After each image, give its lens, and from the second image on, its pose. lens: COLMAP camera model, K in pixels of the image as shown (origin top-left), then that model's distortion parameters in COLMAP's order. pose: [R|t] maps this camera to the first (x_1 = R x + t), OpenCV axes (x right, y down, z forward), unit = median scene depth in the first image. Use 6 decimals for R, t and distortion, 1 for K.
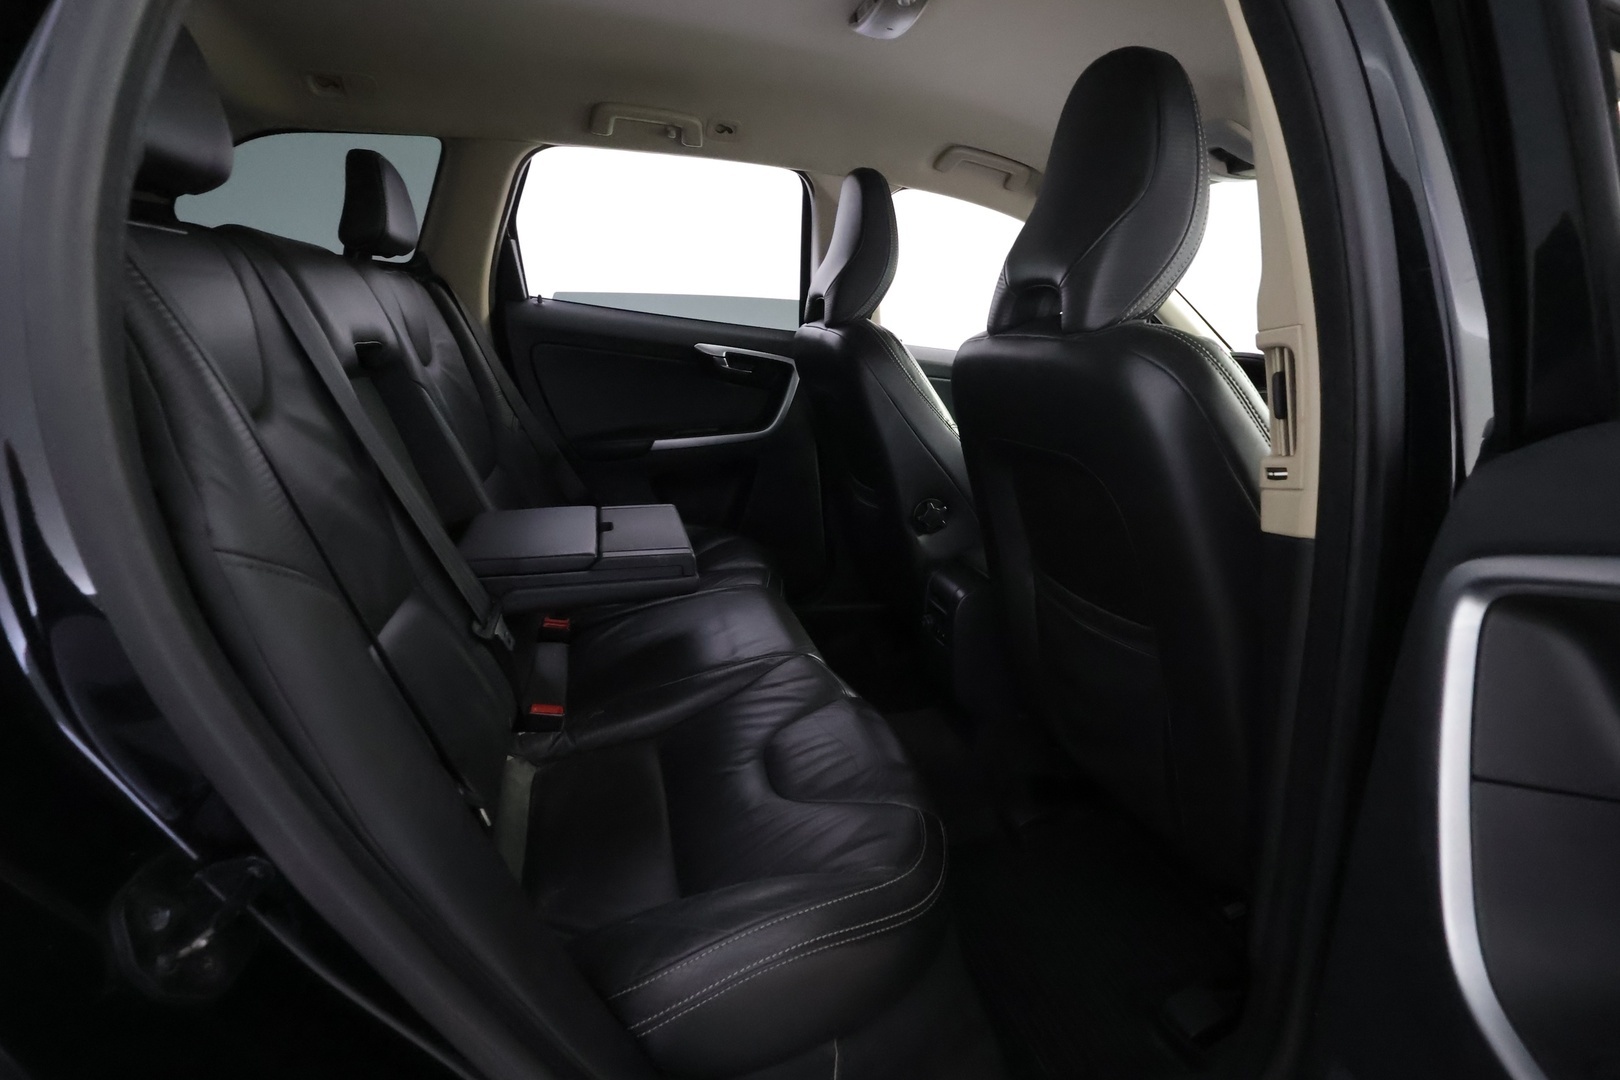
lens RADIAL K [[782.7, 0, 810.0], [0, 782.7, 540.0], [0, 0, 1]] dist [-0.001665, -0.000070]
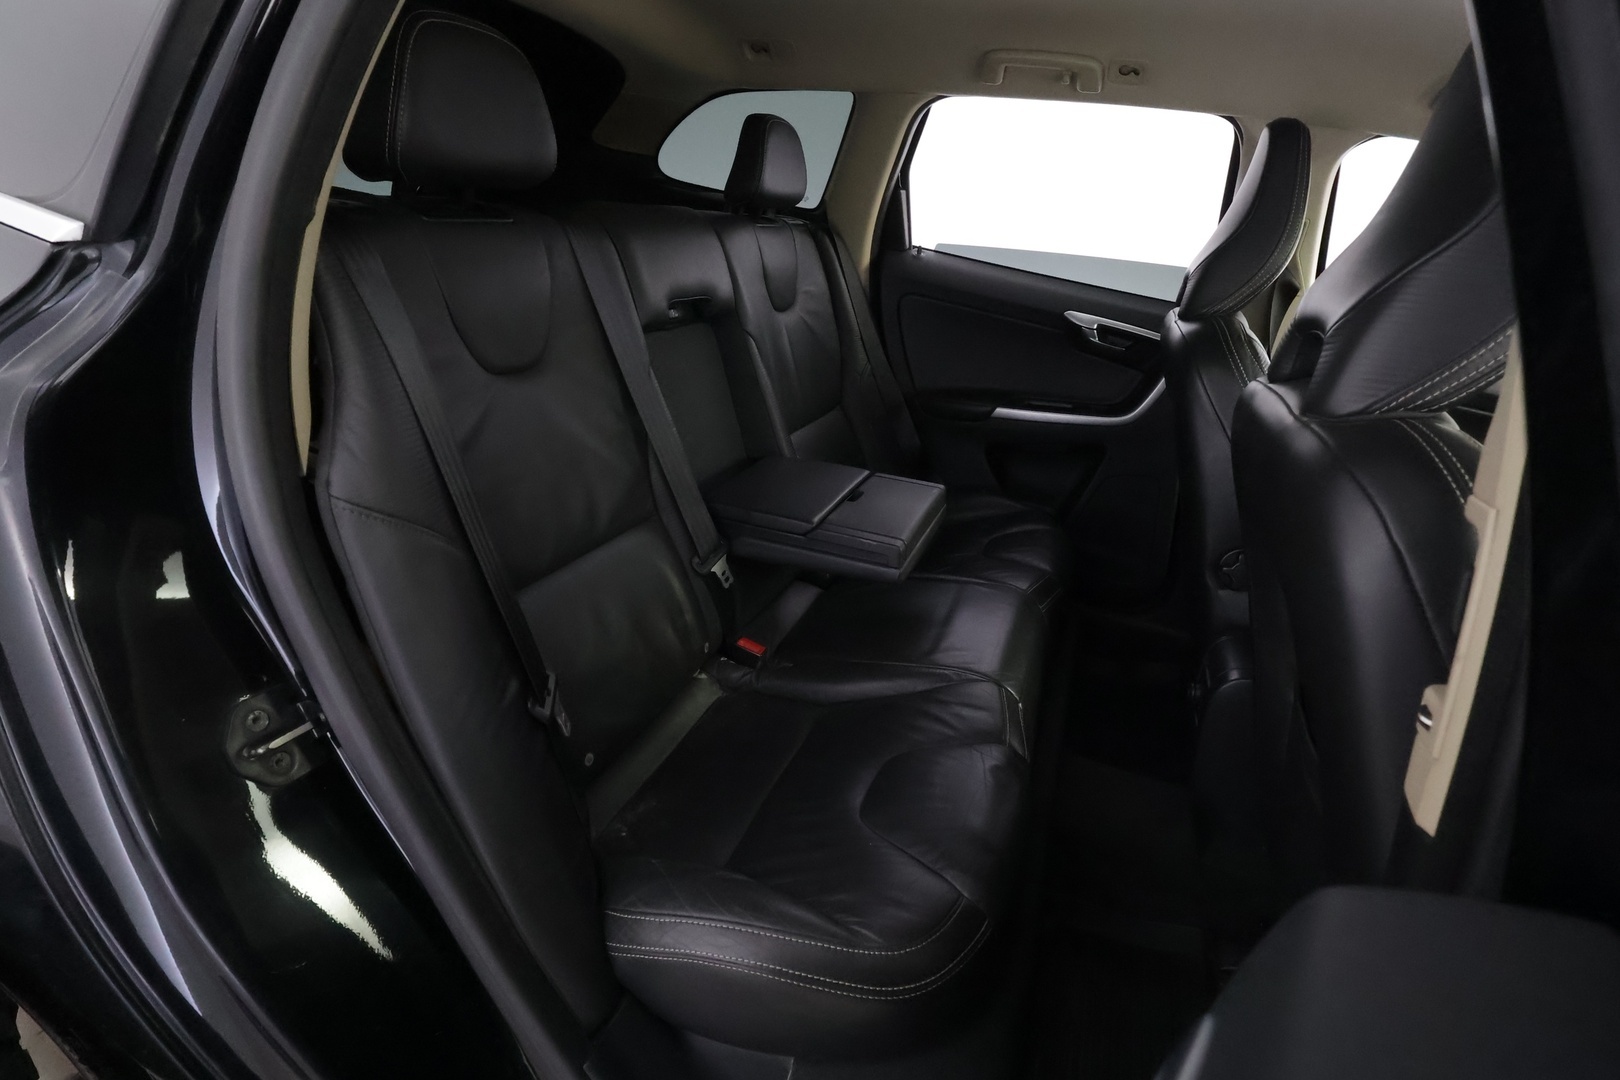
lens RADIAL K [[782.7, 0, 810.0], [0, 782.7, 540.0], [0, 0, 1]] dist [-0.001665, -0.000070]
pose [[0.810000, 0.266854, -0.522197, 0.196685], [-0.215005, 0.963597, 0.158917, -0.089582], [0.545595, -0.016448, 0.837888, 0.078432]]
